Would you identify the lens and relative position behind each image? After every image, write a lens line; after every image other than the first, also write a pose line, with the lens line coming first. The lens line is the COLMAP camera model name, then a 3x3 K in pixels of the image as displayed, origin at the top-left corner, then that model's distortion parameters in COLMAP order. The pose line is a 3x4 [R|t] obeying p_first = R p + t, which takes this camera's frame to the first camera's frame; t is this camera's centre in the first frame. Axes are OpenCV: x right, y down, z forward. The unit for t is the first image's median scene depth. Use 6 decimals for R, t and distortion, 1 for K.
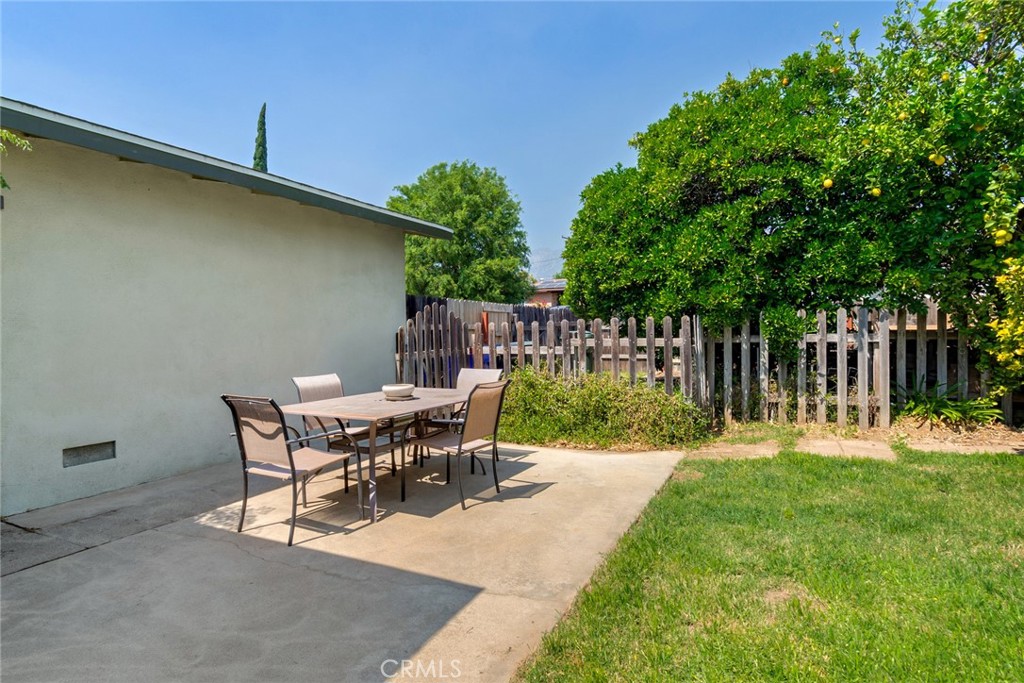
lens RADIAL K [[543.6, 0, 502.1], [0, 543.6, 335.4], [0, 0, 1]] dist [0.004069, -0.001511]
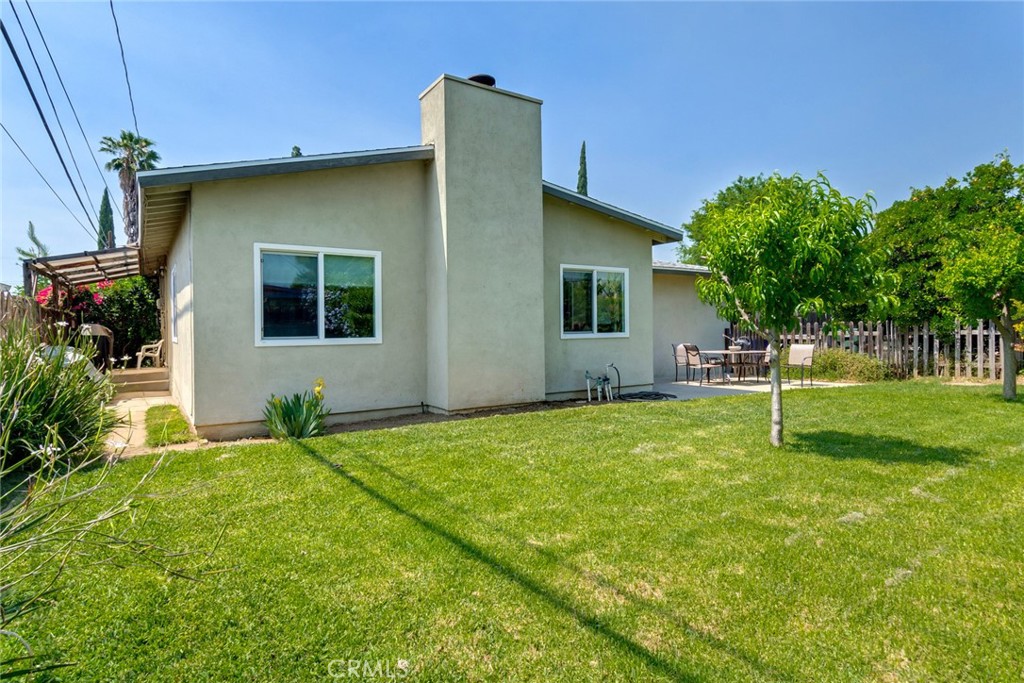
lens RADIAL K [[543.6, 0, 511.9], [0, 543.6, 332.1], [0, 0, 1]] dist [0.004069, -0.001511]
pose [[0.879429, 0.010656, -0.475912, 0.084123], [-0.008762, 0.999942, 0.006200, 0.005098], [0.475950, -0.001283, 0.879471, -1.428966]]
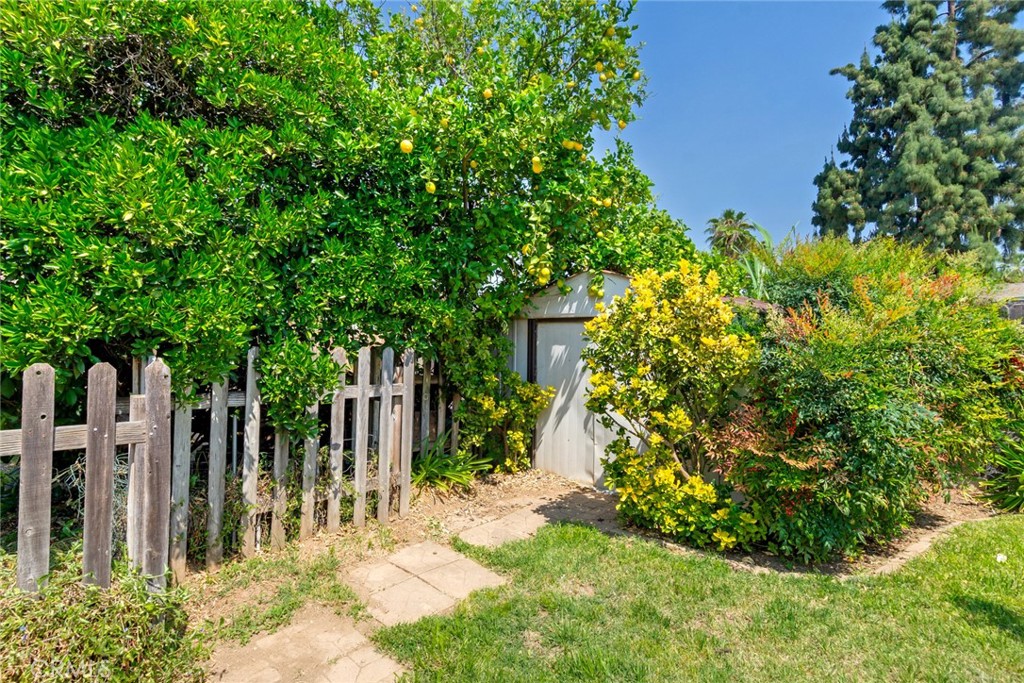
lens RADIAL K [[543.6, 0, 508.9], [0, 543.6, 333.1], [0, 0, 1]] dist [0.004069, -0.001511]
pose [[0.311844, 0.042011, 0.949204, 0.046117], [-0.006138, 0.999090, -0.042202, -0.038367], [-0.950113, 0.007334, 0.311819, 0.605260]]
